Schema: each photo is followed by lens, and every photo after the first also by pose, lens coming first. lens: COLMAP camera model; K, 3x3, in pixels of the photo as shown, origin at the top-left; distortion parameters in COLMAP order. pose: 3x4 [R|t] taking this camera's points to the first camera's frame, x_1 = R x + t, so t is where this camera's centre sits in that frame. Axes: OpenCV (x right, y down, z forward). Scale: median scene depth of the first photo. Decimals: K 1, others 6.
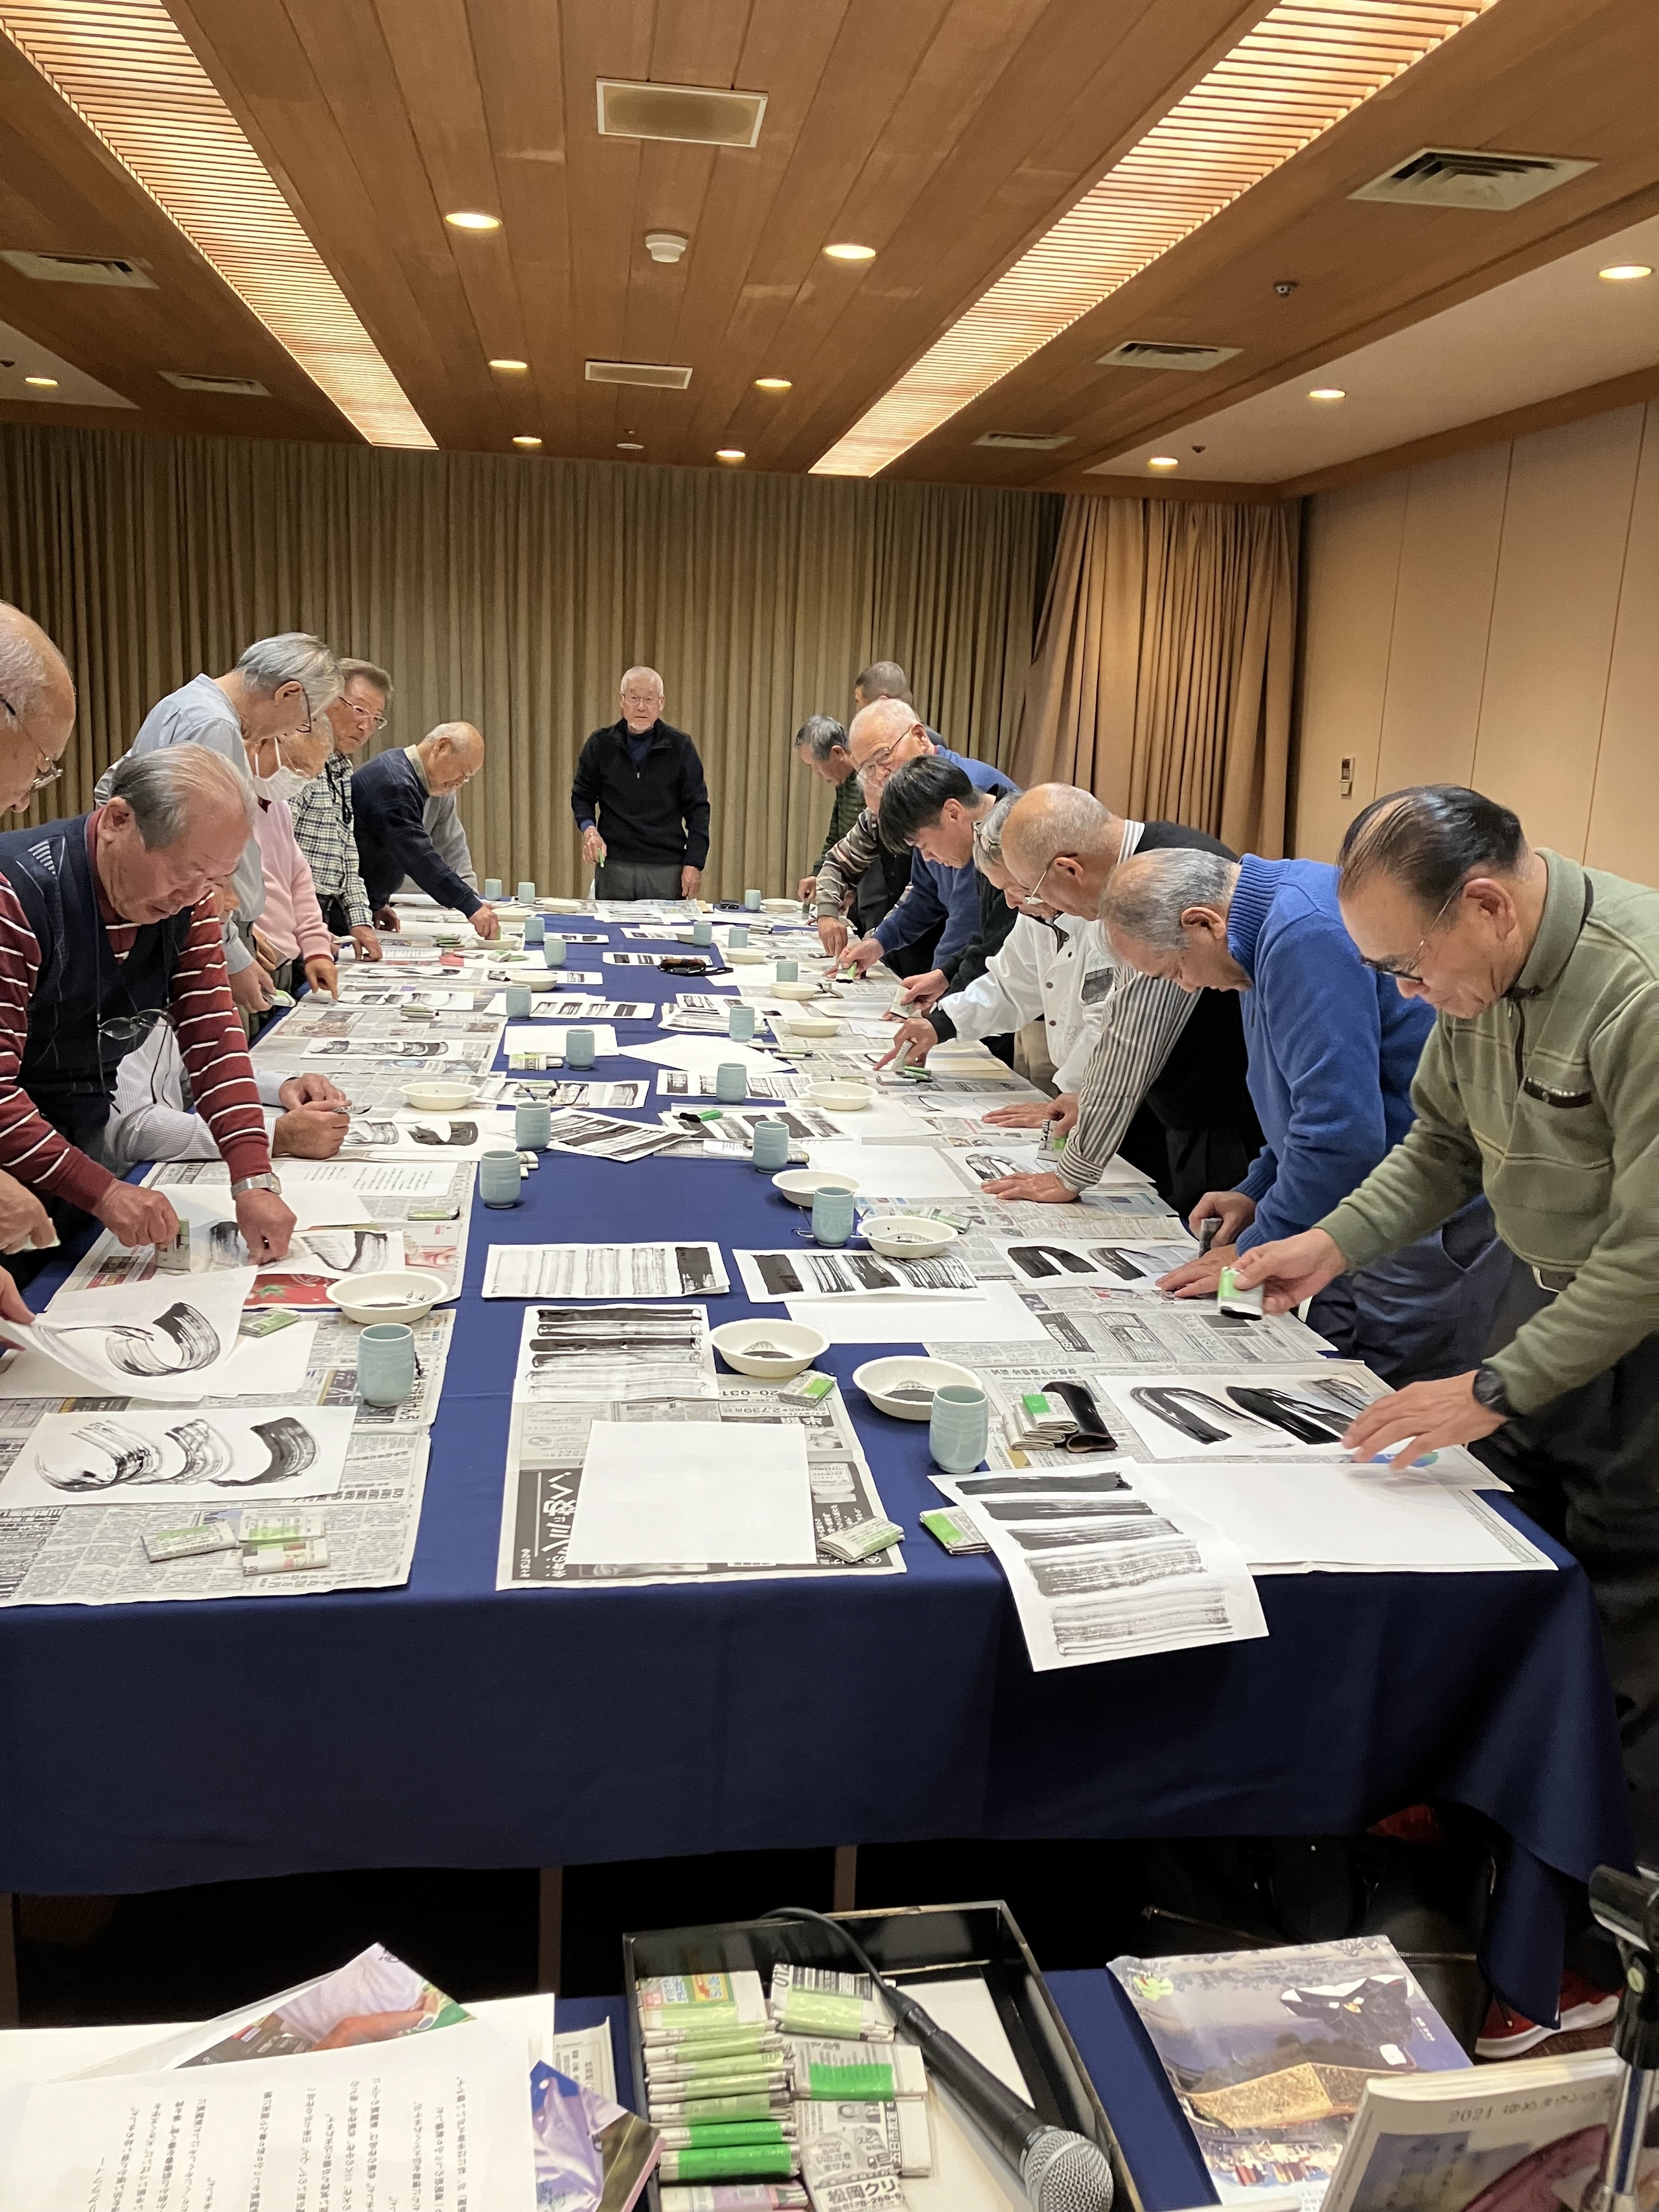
lens RADIAL K [[1784.9, 0, 839.8], [0, 1784.9, 1106.6], [0, 0, 1]] dist [0.061822, -0.033466]
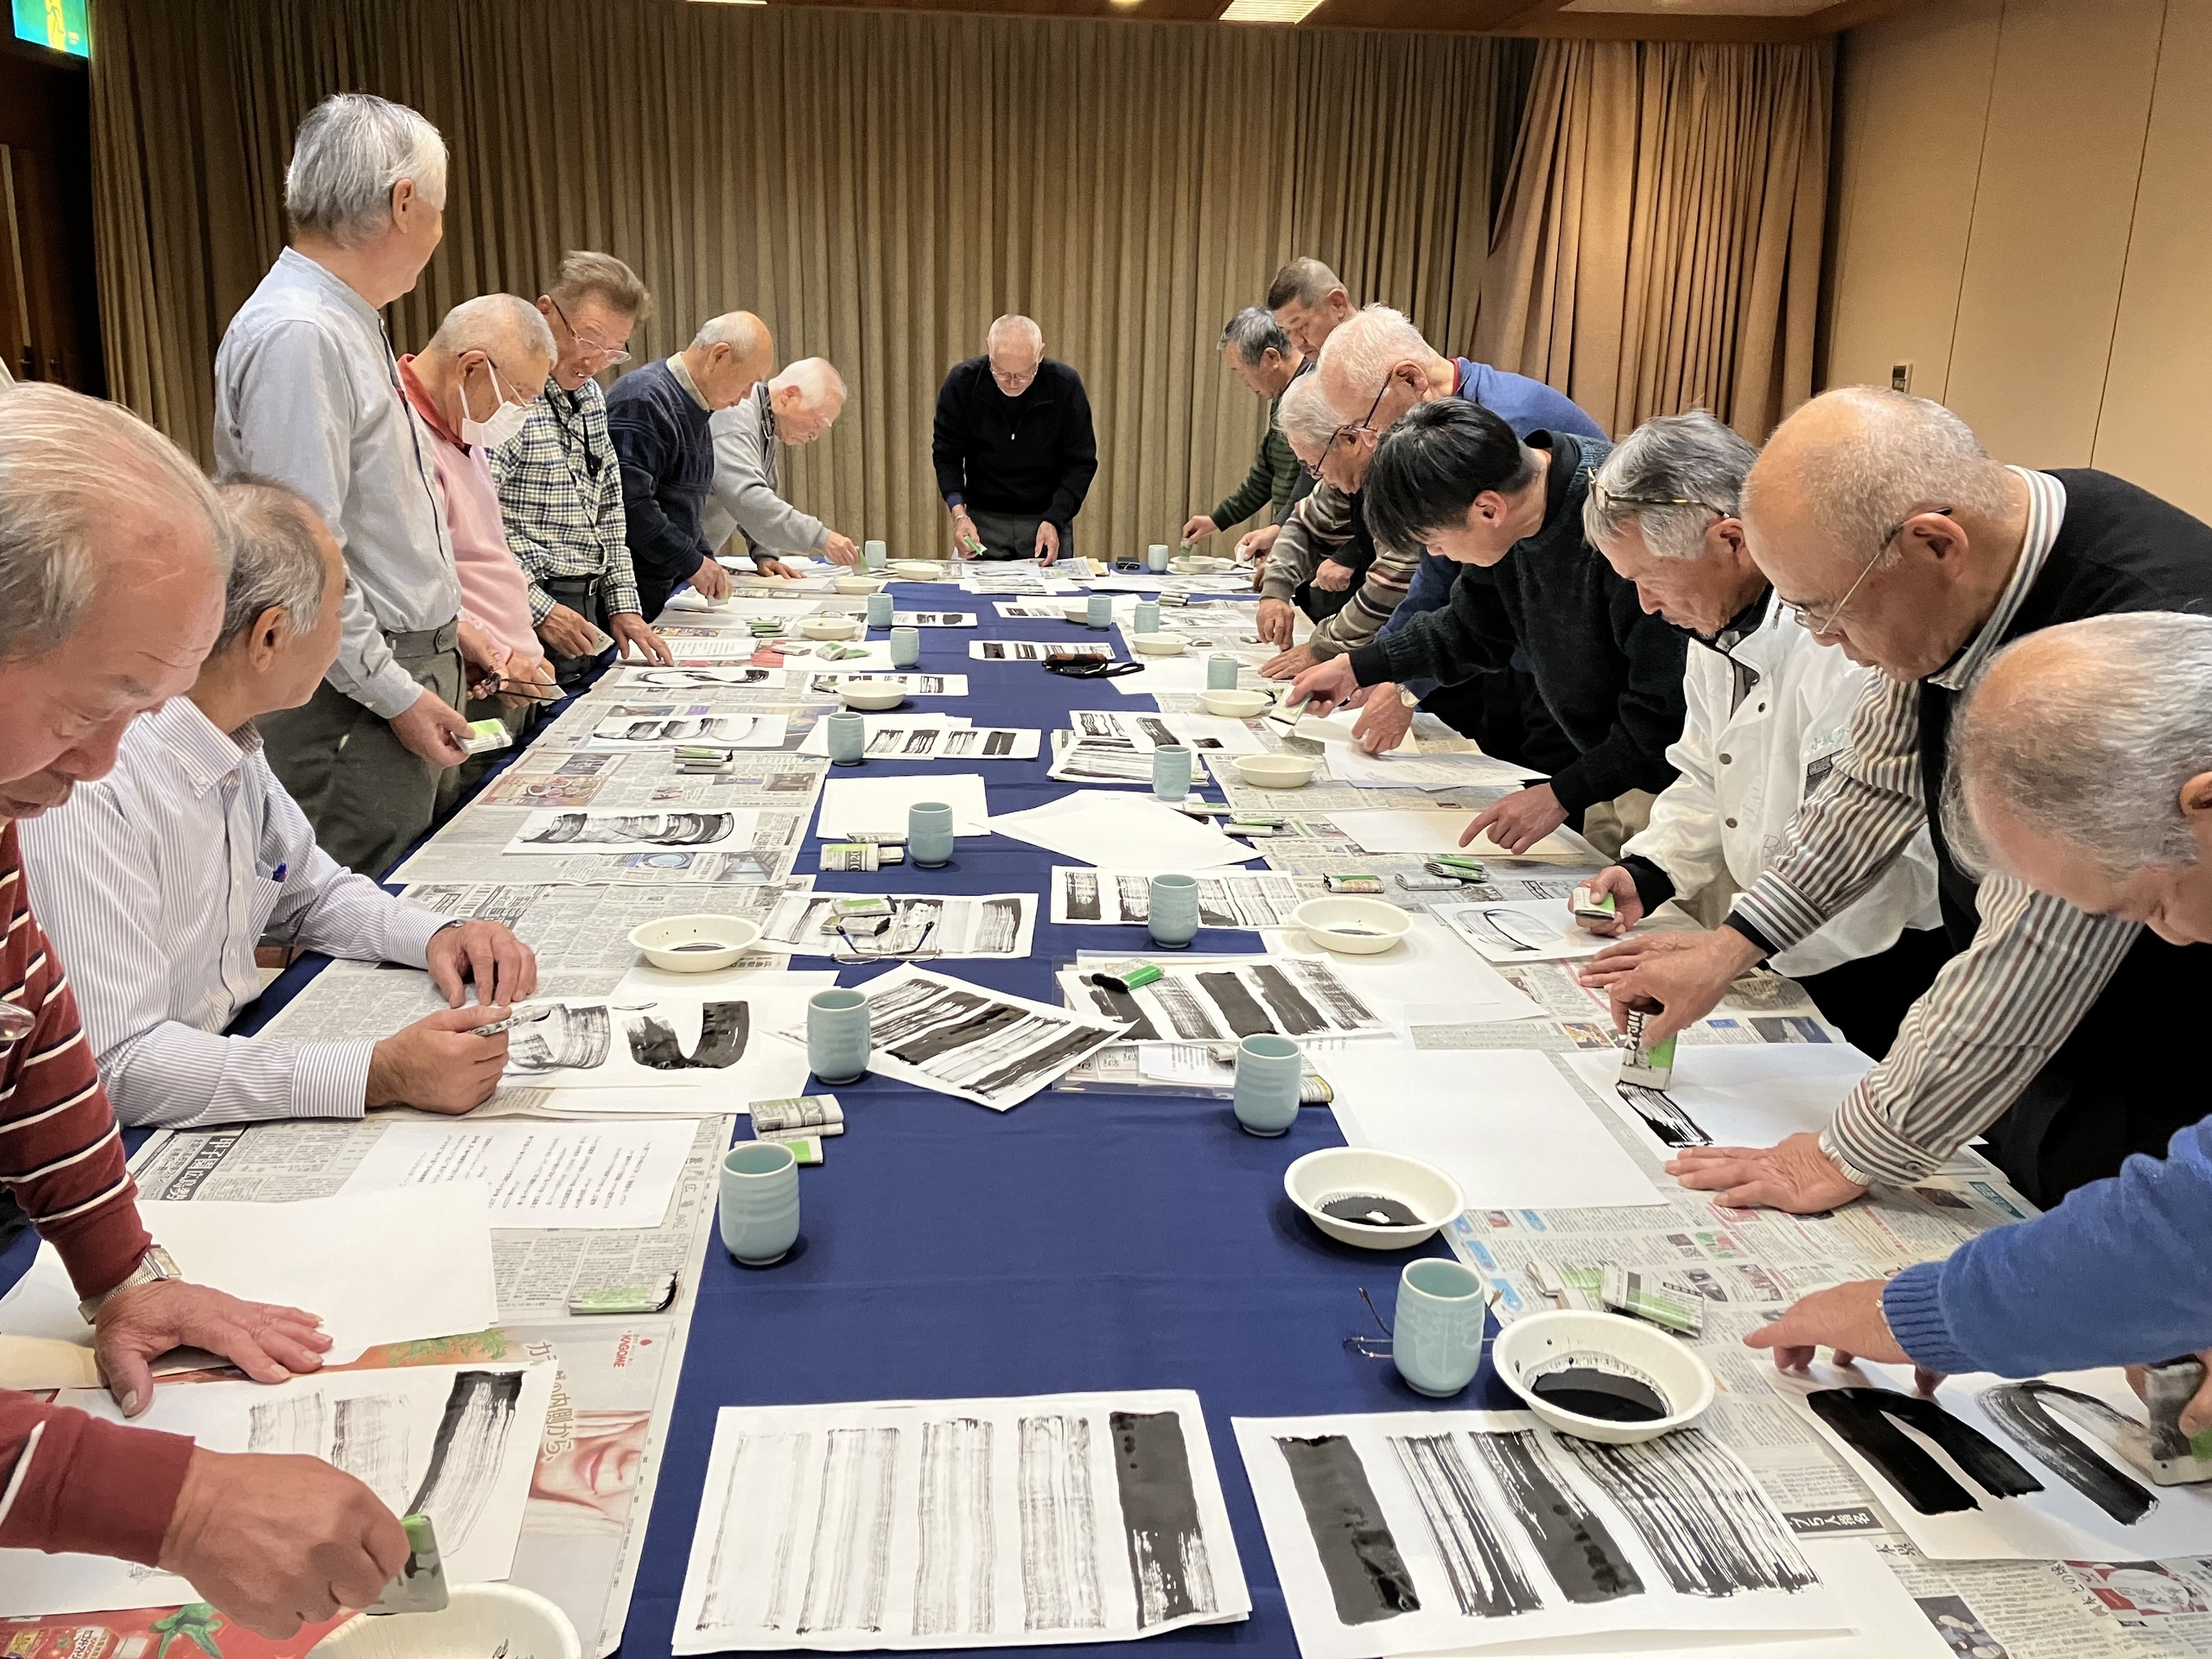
lens RADIAL K [[1784.9, 0, 1093.0], [0, 1784.9, 790.6], [0, 0, 1]] dist [0.061822, -0.033466]
pose [[0.997733, -0.004288, -0.067162, -0.044077], [0.006453, 0.999465, 0.032049, -0.068473], [0.066989, -0.032409, 0.997227, 0.365865]]
